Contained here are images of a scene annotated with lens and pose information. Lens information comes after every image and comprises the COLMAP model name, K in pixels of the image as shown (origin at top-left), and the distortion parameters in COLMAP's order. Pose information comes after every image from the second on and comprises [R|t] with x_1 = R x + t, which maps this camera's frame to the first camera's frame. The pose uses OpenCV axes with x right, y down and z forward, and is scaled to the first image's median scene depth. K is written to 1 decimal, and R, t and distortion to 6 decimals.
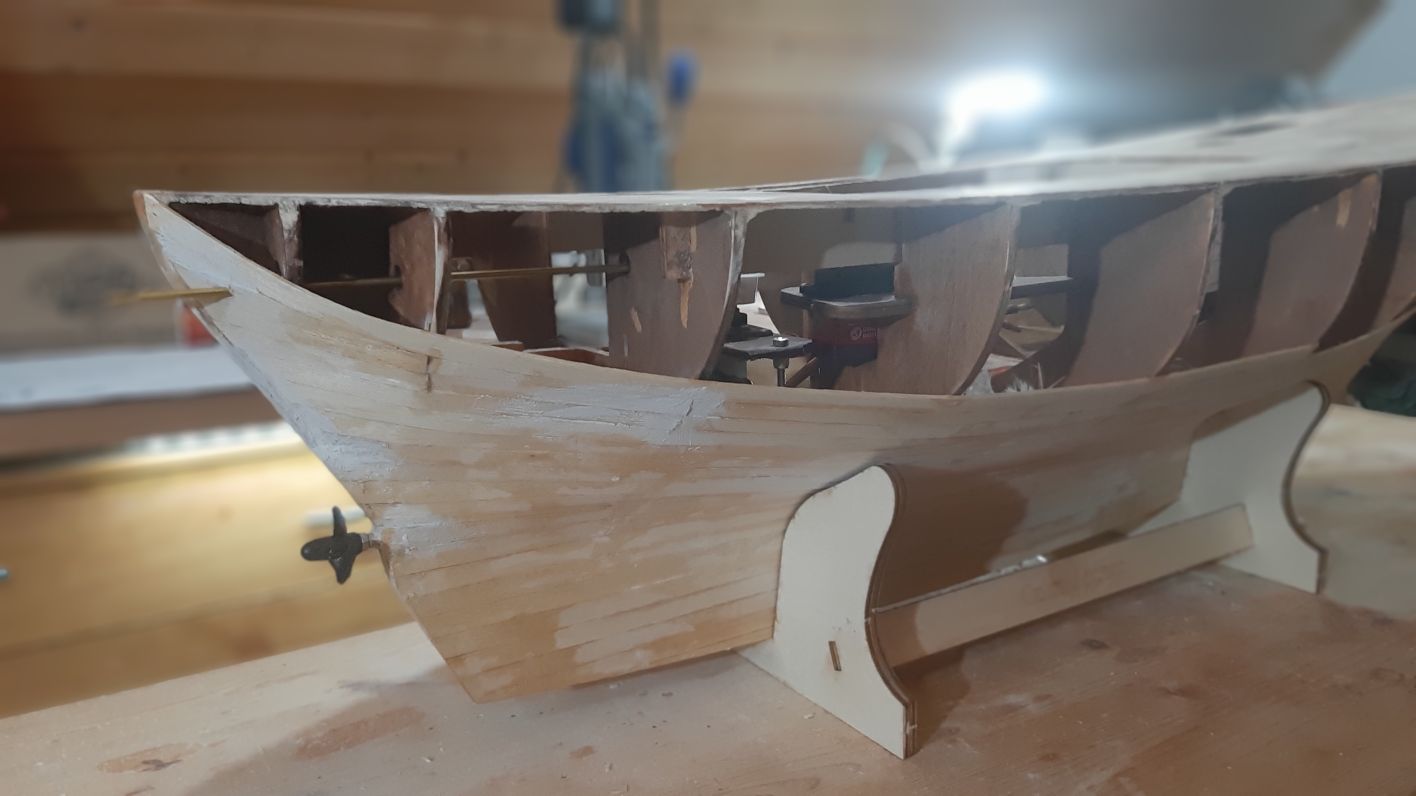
lens RADIAL K [[1124.2, 0, 708.0], [0, 1124.2, 398.0], [0, 0, 1]] dist [0.120346, -0.275496]
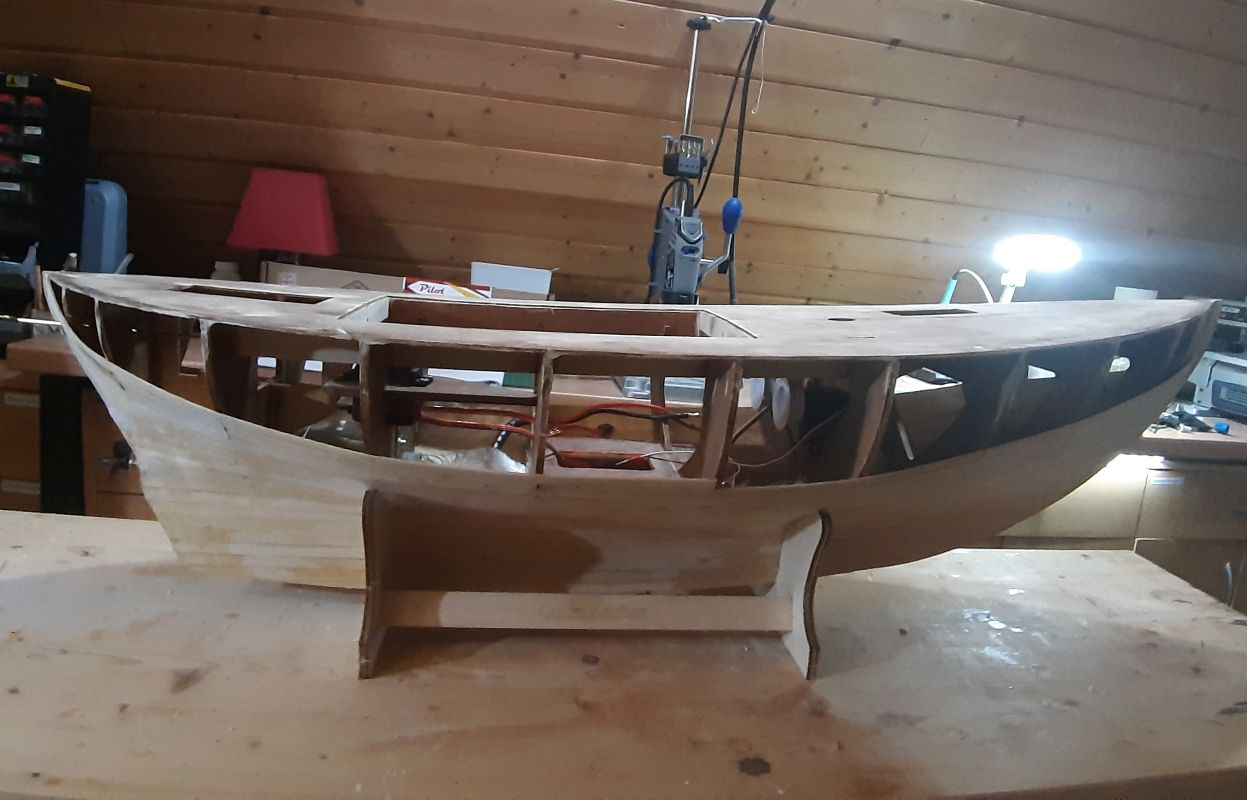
lens RADIAL K [[810.0, 0, 623.5], [0, 810.0, 400.0], [0, 0, 1]] dist [-0.005205, -0.000806]
pose [[0.904919, 0.185889, -0.382840, 0.940602], [-0.194709, 0.980731, 0.015965, -0.162023], [0.378431, 0.060095, 0.923677, 0.093079]]
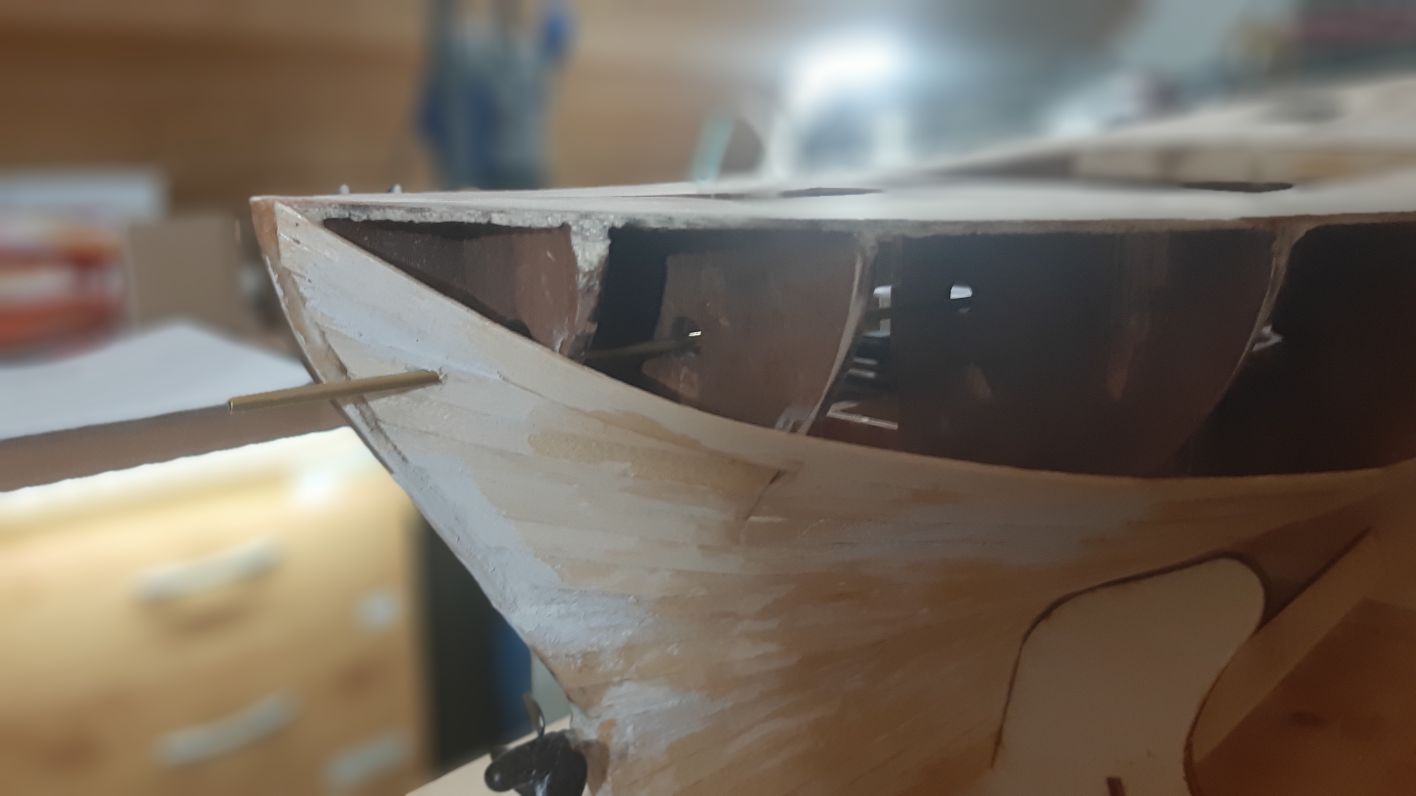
lens RADIAL K [[1124.2, 0, 708.0], [0, 1124.2, 398.0], [0, 0, 1]] dist [0.120346, -0.275496]
pose [[0.972560, -0.041650, 0.228894, -0.378782], [0.035701, 0.998910, 0.030074, -0.086149], [-0.229897, -0.021078, 0.972987, 0.382593]]
